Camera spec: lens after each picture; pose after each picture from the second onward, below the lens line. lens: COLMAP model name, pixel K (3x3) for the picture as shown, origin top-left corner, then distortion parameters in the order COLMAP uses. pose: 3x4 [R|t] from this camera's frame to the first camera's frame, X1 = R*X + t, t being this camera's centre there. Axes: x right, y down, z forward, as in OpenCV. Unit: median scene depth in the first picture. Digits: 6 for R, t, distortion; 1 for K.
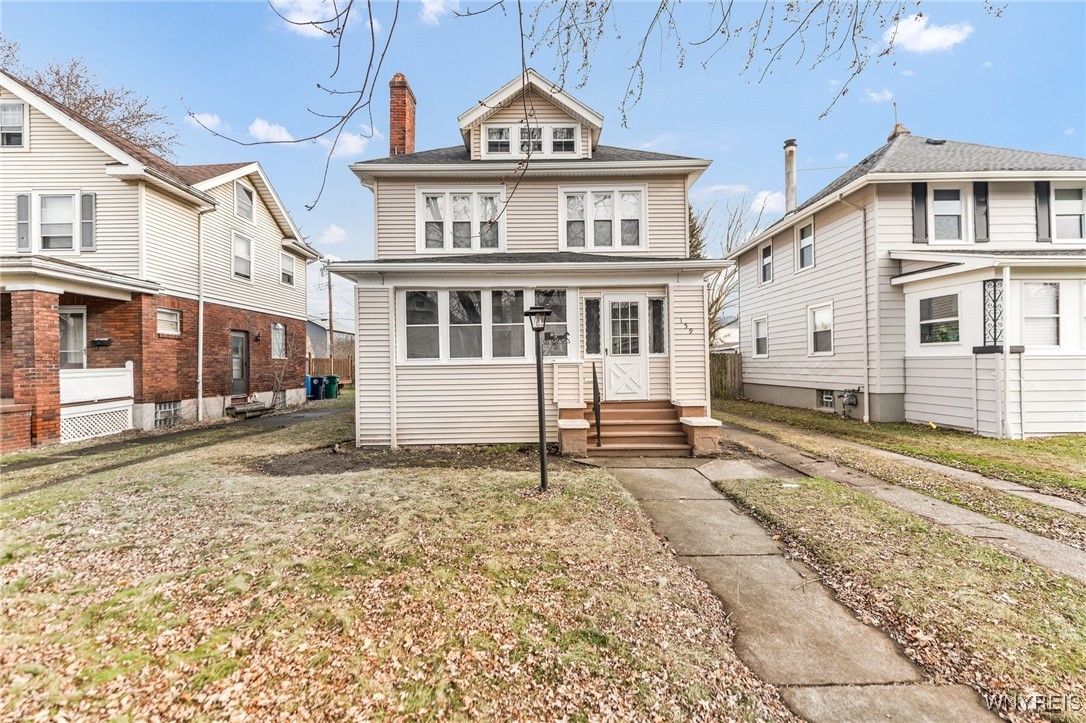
lens RADIAL K [[461.3, 0, 547.3], [0, 461.3, 360.7], [0, 0, 1]] dist [-0.003640, -0.000173]
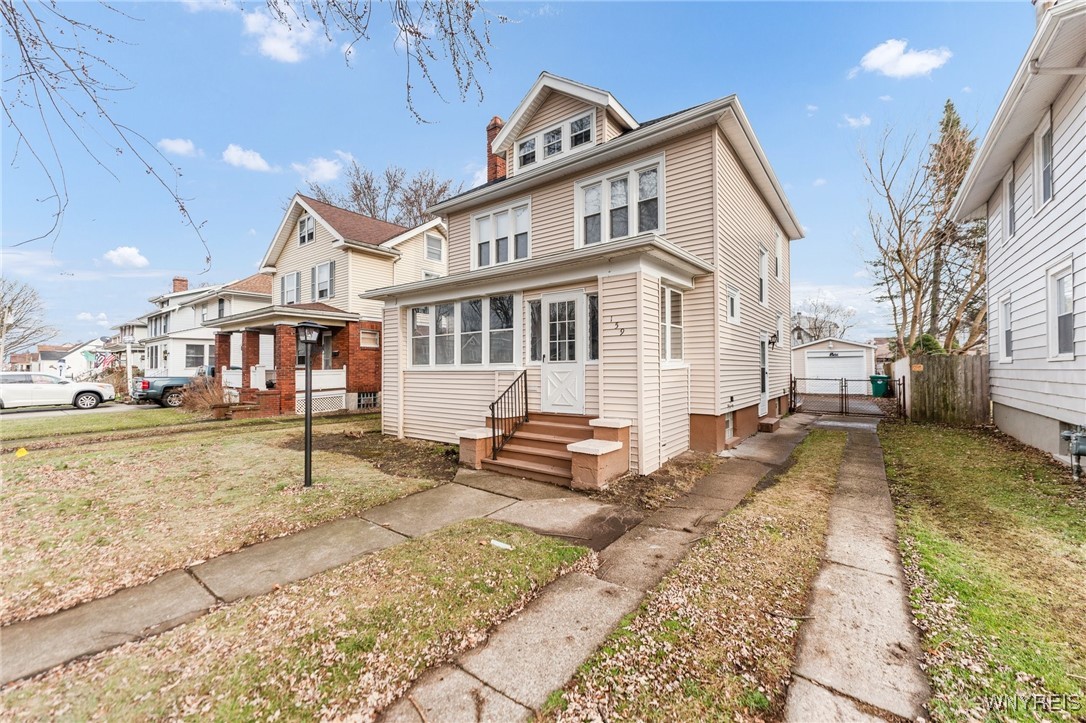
lens RADIAL K [[434.6, 0, 547.3], [0, 434.6, 360.5], [0, 0, 1]] dist [-0.000644, 0.000025]
pose [[0.785397, -0.001814, -0.618990, 0.537282], [-0.001173, 0.999990, -0.004418, -0.009090], [0.618992, 0.004196, 0.785386, 0.268511]]
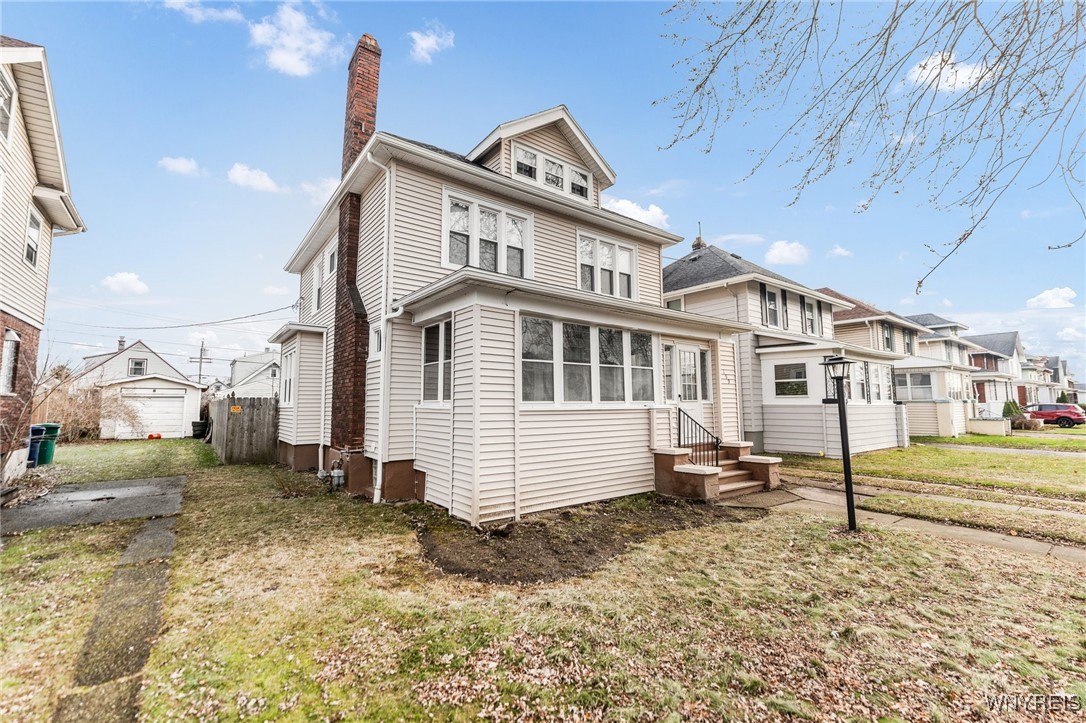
lens RADIAL K [[461.3, 0, 547.4], [0, 461.3, 358.7], [0, 0, 1]] dist [-0.003640, -0.000173]
pose [[0.799016, 0.069981, 0.597224, -0.601514], [-0.010431, 0.994668, -0.102597, 0.002731], [-0.601220, 0.075747, 0.795485, 0.276408]]
